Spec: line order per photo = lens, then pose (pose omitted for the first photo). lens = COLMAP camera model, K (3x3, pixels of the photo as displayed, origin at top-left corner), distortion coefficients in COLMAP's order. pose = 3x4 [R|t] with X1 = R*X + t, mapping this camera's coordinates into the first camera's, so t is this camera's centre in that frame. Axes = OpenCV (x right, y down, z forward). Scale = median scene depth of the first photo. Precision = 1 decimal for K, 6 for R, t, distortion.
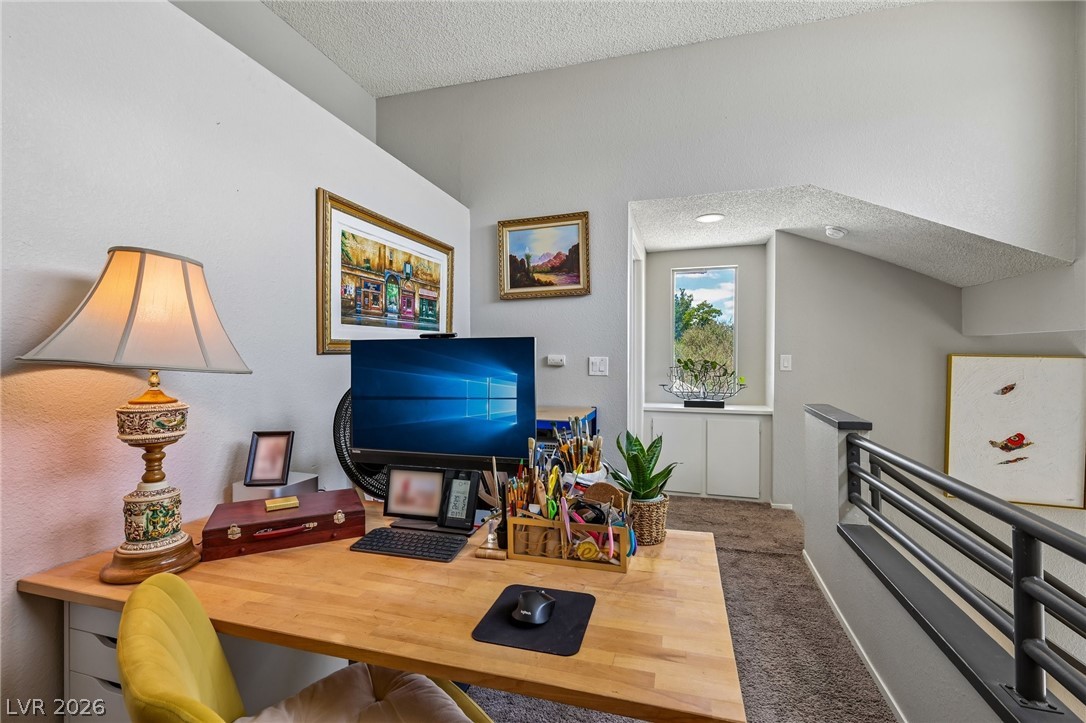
lens RADIAL K [[473.1, 0, 542.4], [0, 473.1, 355.0], [0, 0, 1]] dist [-0.000867, -0.000506]
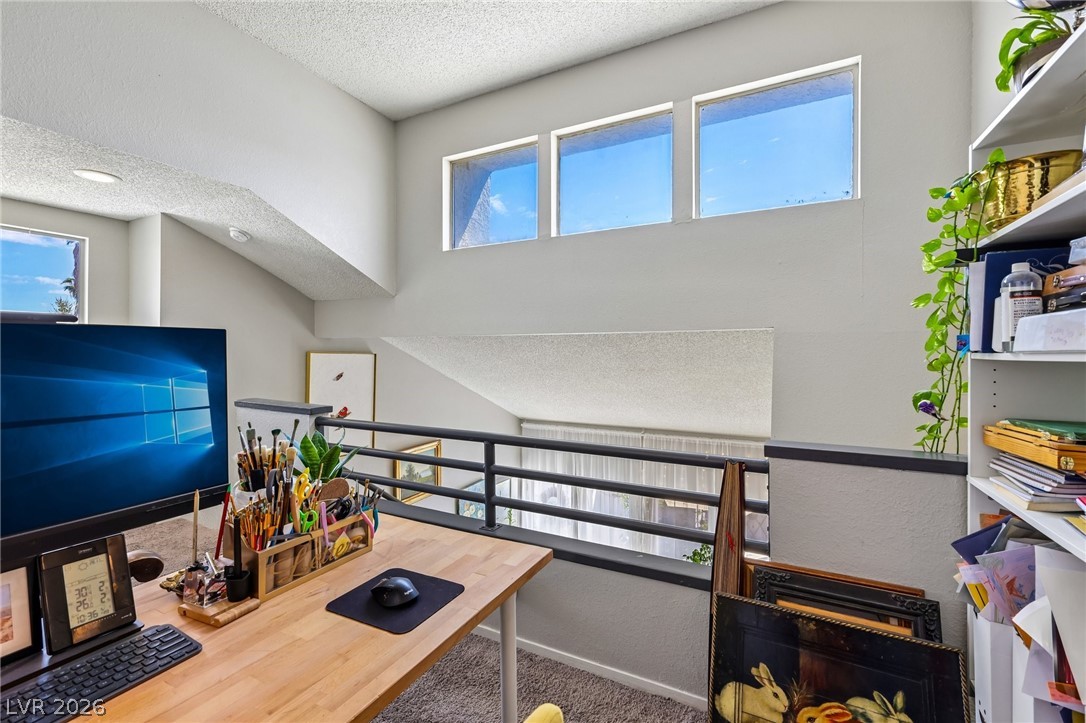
lens RADIAL K [[473.1, 0, 542.4], [0, 473.1, 355.0], [0, 0, 1]] dist [-0.000867, -0.000506]
pose [[0.192098, -0.005309, 0.981361, -0.774411], [0.000460, 0.999986, 0.005320, 0.002409], [-0.981376, -0.000571, 0.192098, 0.376183]]
